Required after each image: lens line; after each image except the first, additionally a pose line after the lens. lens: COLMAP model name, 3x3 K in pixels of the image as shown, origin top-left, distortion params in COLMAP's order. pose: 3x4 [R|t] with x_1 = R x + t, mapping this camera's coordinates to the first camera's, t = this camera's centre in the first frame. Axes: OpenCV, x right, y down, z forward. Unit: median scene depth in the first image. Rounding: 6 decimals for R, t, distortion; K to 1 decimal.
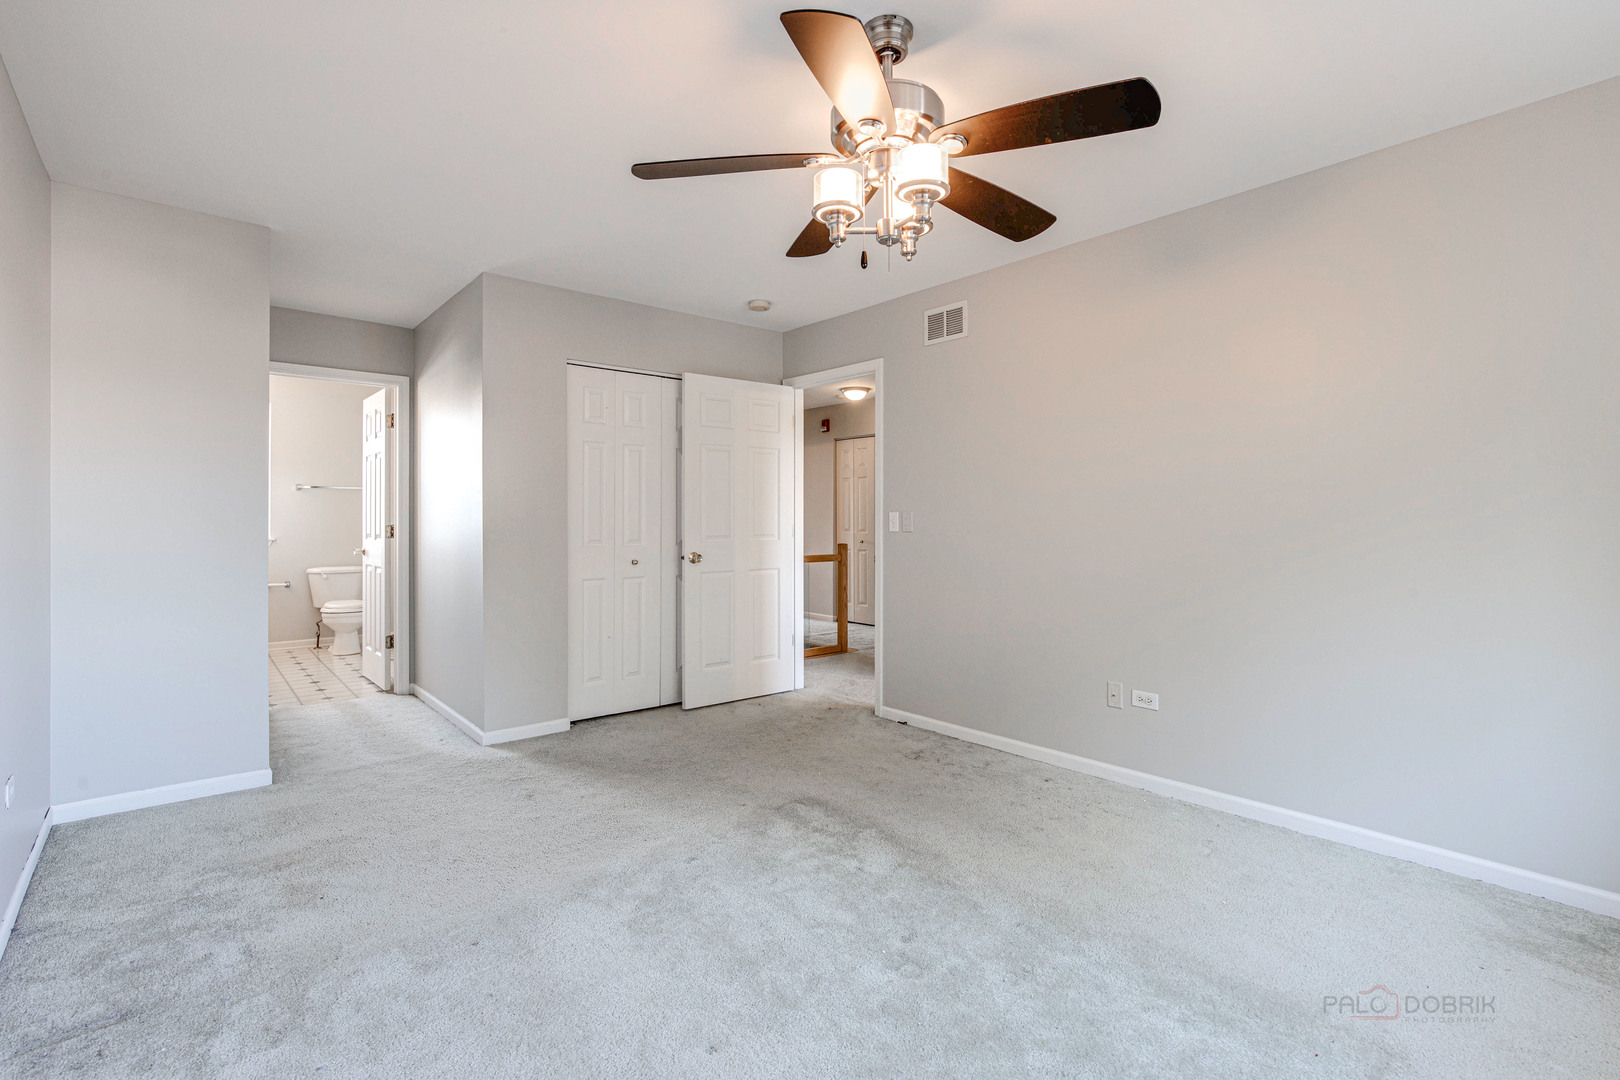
lens RADIAL K [[761.7, 0, 809.9], [0, 761.7, 528.9], [0, 0, 1]] dist [-0.002501, -0.000687]
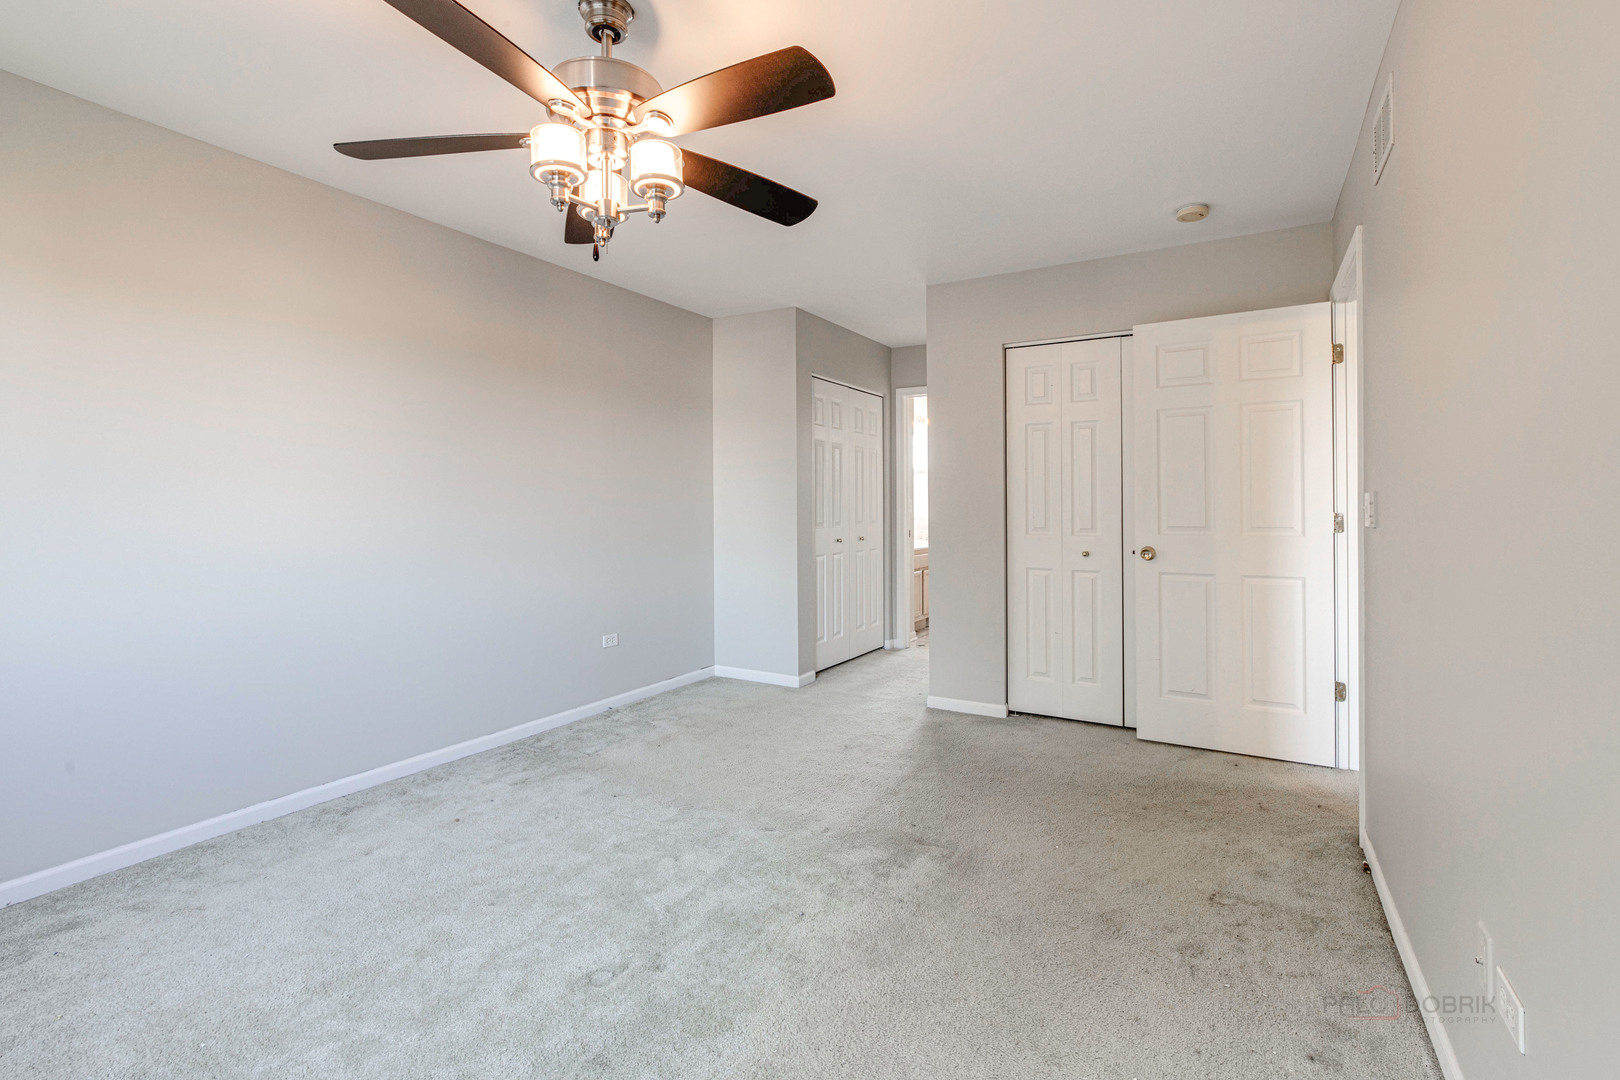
lens RADIAL K [[761.7, 0, 842.9], [0, 761.7, 514.4], [0, 0, 1]] dist [-0.002501, -0.000687]
pose [[0.329557, 0.011189, -0.944069, 0.541870], [-0.012711, 0.999892, 0.007413, -0.005120], [0.944050, 0.009557, 0.329664, 0.468750]]
